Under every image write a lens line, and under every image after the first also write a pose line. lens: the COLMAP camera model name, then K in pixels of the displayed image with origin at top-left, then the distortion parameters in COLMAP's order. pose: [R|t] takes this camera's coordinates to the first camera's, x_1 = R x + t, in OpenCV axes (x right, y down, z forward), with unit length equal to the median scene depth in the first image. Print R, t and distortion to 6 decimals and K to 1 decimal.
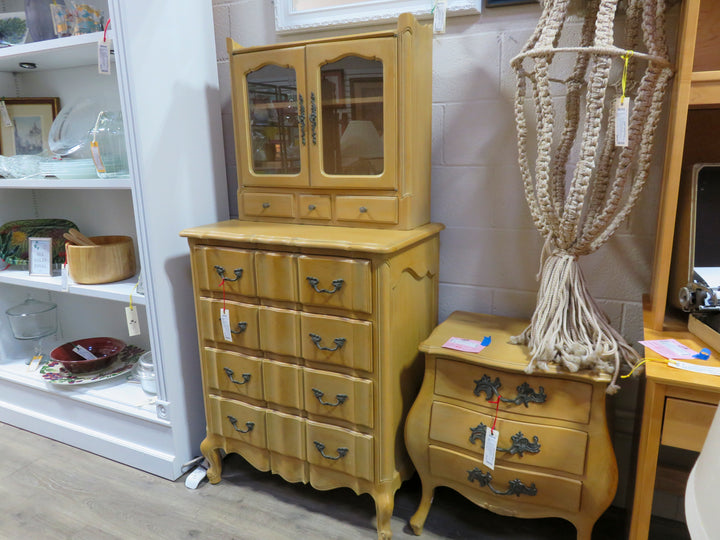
lens RADIAL K [[538.9, 0, 364.7], [0, 538.9, 270.4], [0, 0, 1]] dist [-0.011958, 0.005081]
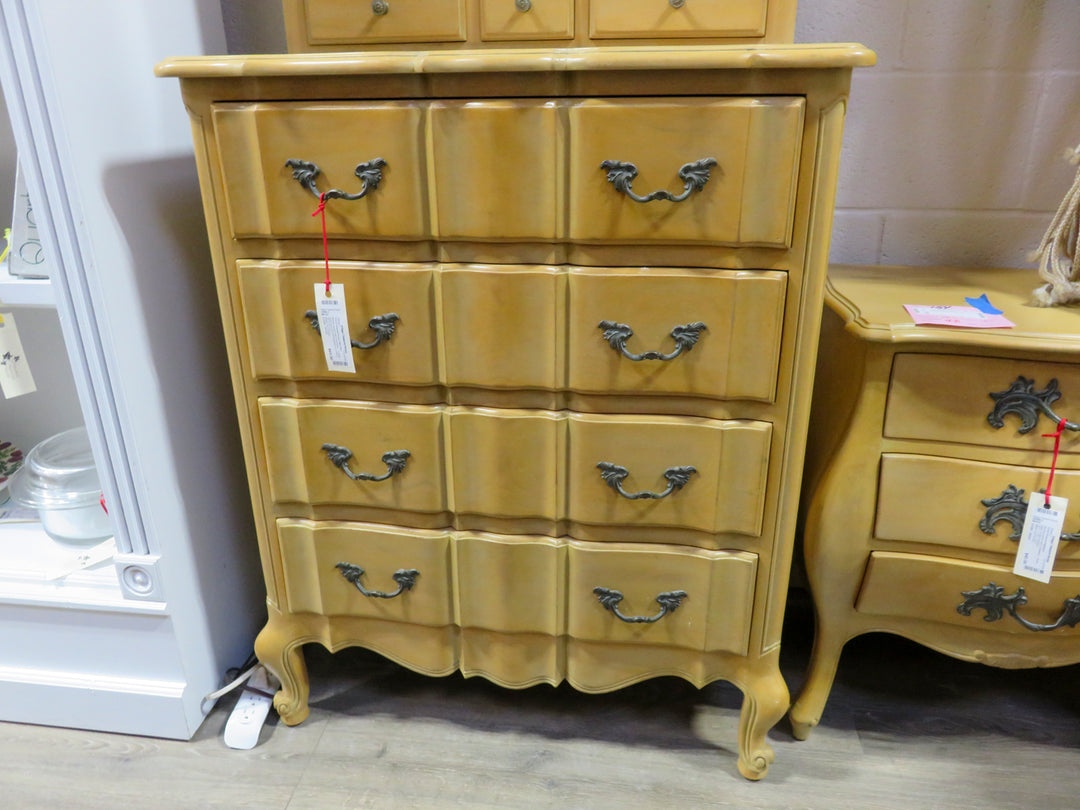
lens RADIAL K [[808.3, 0, 542.0], [0, 808.3, 407.6], [0, 0, 1]] dist [-0.011958, 0.005081]
pose [[0.949544, -0.110381, 0.293569, -0.293324], [0.067172, 0.985875, 0.153419, 0.080716], [-0.306357, -0.125959, 0.943546, 0.436104]]
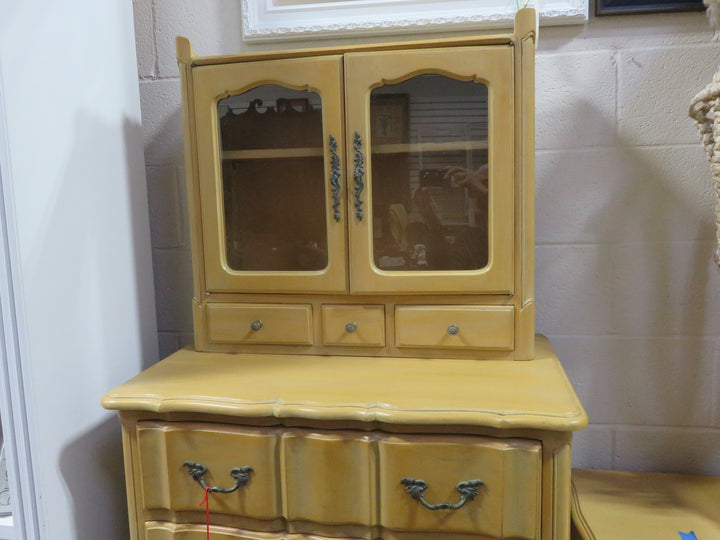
lens RADIAL K [[584.3, 0, 362.9], [0, 584.3, 245.3], [0, 0, 1]] dist [-0.013442, 0.001053]
pose [[0.958790, -0.039511, 0.281355, -0.264548], [0.076051, 0.989837, -0.120159, -0.131923], [-0.273748, 0.136605, 0.952051, 0.407734]]
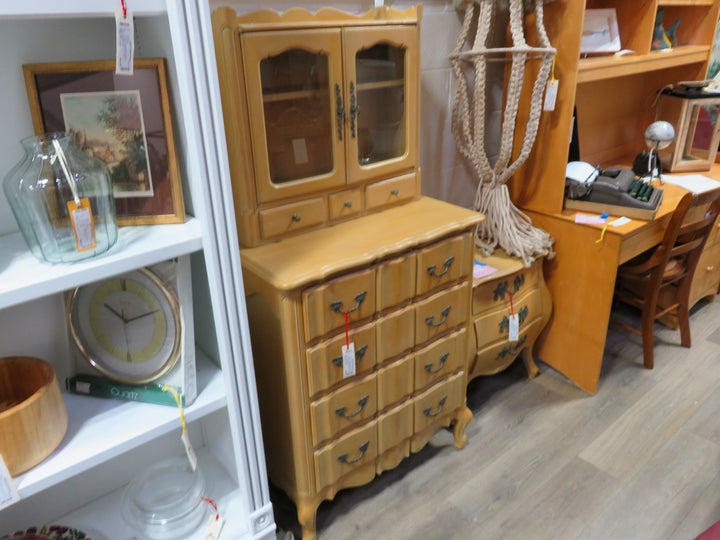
lens RADIAL K [[538.9, 0, 353.3], [0, 538.9, 252.4], [0, 0, 1]] dist [-0.011958, 0.005081]
pose [[0.431578, -0.349285, 0.831709, -0.924218], [0.232664, 0.933901, 0.271471, -0.299287], [-0.871555, 0.076348, 0.484317, 0.565190]]
